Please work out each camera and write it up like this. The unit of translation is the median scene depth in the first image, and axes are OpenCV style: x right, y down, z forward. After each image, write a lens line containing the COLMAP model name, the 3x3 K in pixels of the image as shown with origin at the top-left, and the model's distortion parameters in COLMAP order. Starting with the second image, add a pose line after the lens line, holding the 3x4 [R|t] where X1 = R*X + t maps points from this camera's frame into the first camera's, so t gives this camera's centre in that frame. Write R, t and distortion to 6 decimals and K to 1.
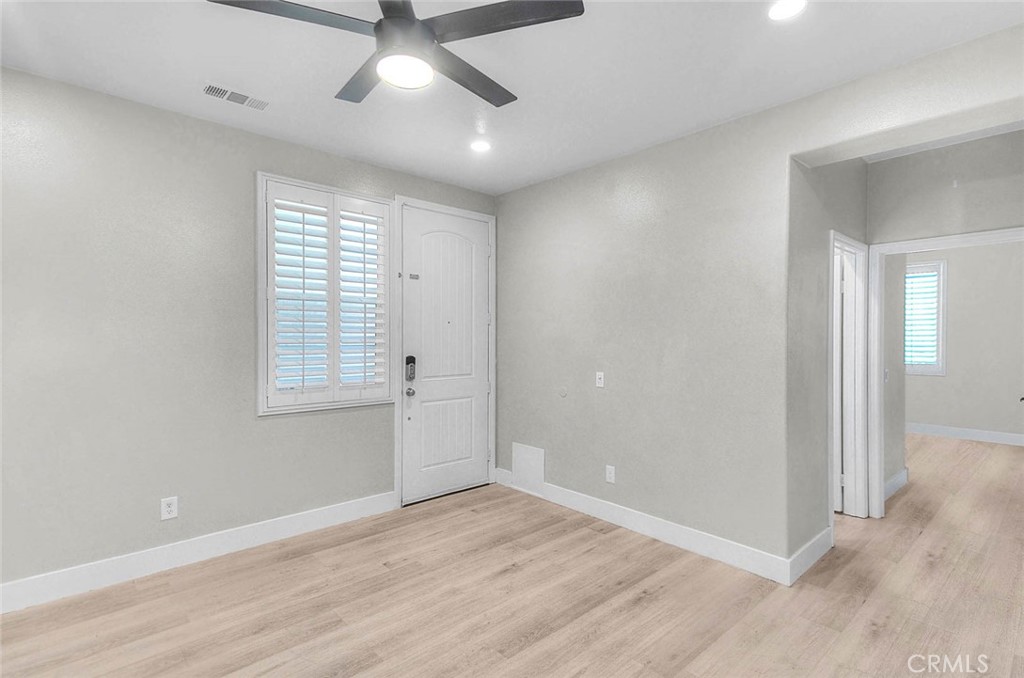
lens RADIAL K [[485.3, 0, 516.8], [0, 485.3, 342.1], [0, 0, 1]] dist [0.003167, 0.000537]
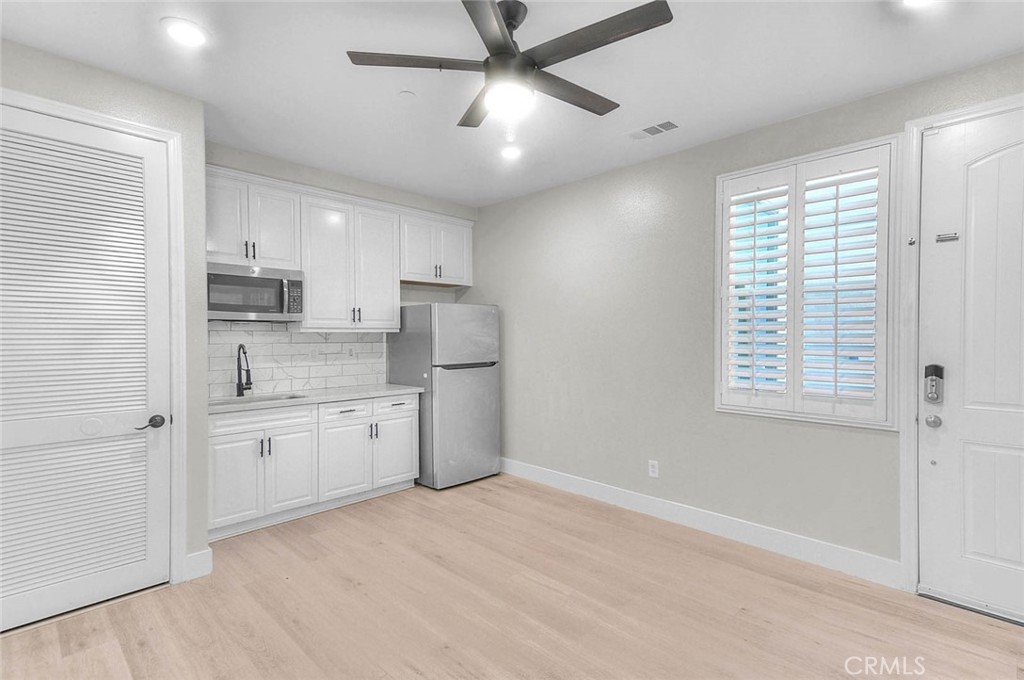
lens RADIAL K [[494.9, 0, 508.2], [0, 494.9, 339.8], [0, 0, 1]] dist [0.021706, 0.000115]
pose [[0.031566, 0.014904, -0.999391, 0.461670], [-0.003191, 0.999885, 0.014811, -0.013690], [0.999497, 0.002722, 0.031610, 0.461860]]
